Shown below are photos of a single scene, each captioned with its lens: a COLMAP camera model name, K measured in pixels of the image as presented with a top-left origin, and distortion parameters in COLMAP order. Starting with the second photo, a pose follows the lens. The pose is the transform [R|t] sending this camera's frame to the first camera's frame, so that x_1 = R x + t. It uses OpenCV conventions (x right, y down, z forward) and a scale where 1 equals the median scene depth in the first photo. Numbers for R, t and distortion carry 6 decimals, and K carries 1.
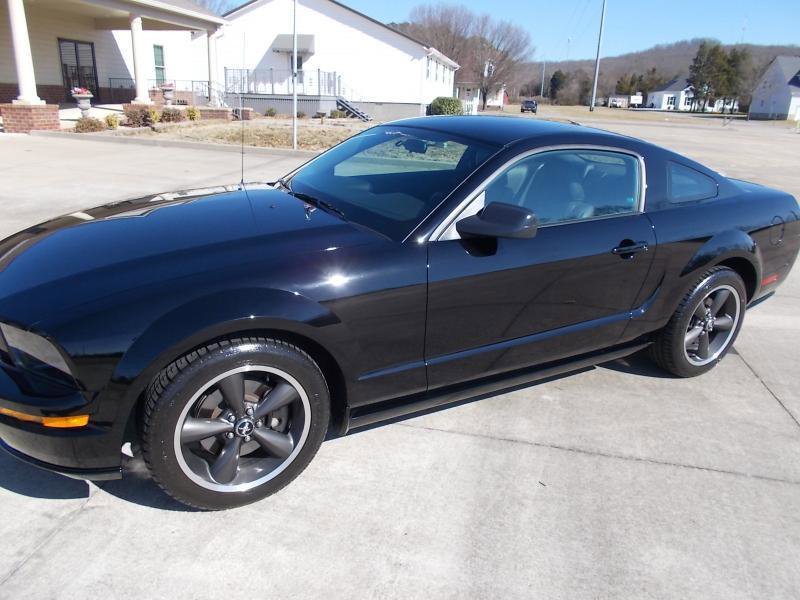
lens RADIAL K [[610.4, 0, 410.7], [0, 610.4, 282.6], [0, 0, 1]] dist [0.005561, -0.013204]
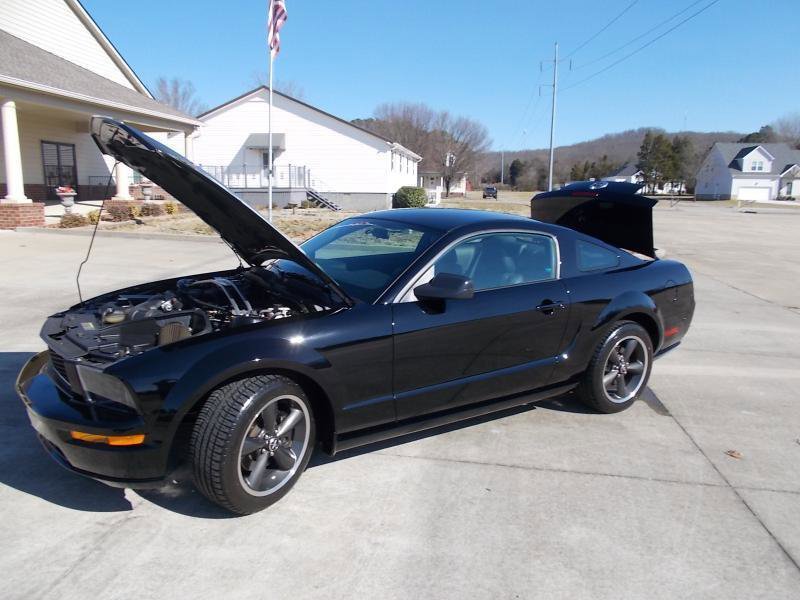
lens RADIAL K [[610.4, 0, 423.4], [0, 610.4, 280.2], [0, 0, 1]] dist [0.005561, -0.013204]
pose [[0.997033, -0.029746, 0.070996, 0.002195], [0.039444, 0.989454, -0.139374, 0.056828], [-0.066101, 0.141761, 0.987691, -0.260556]]
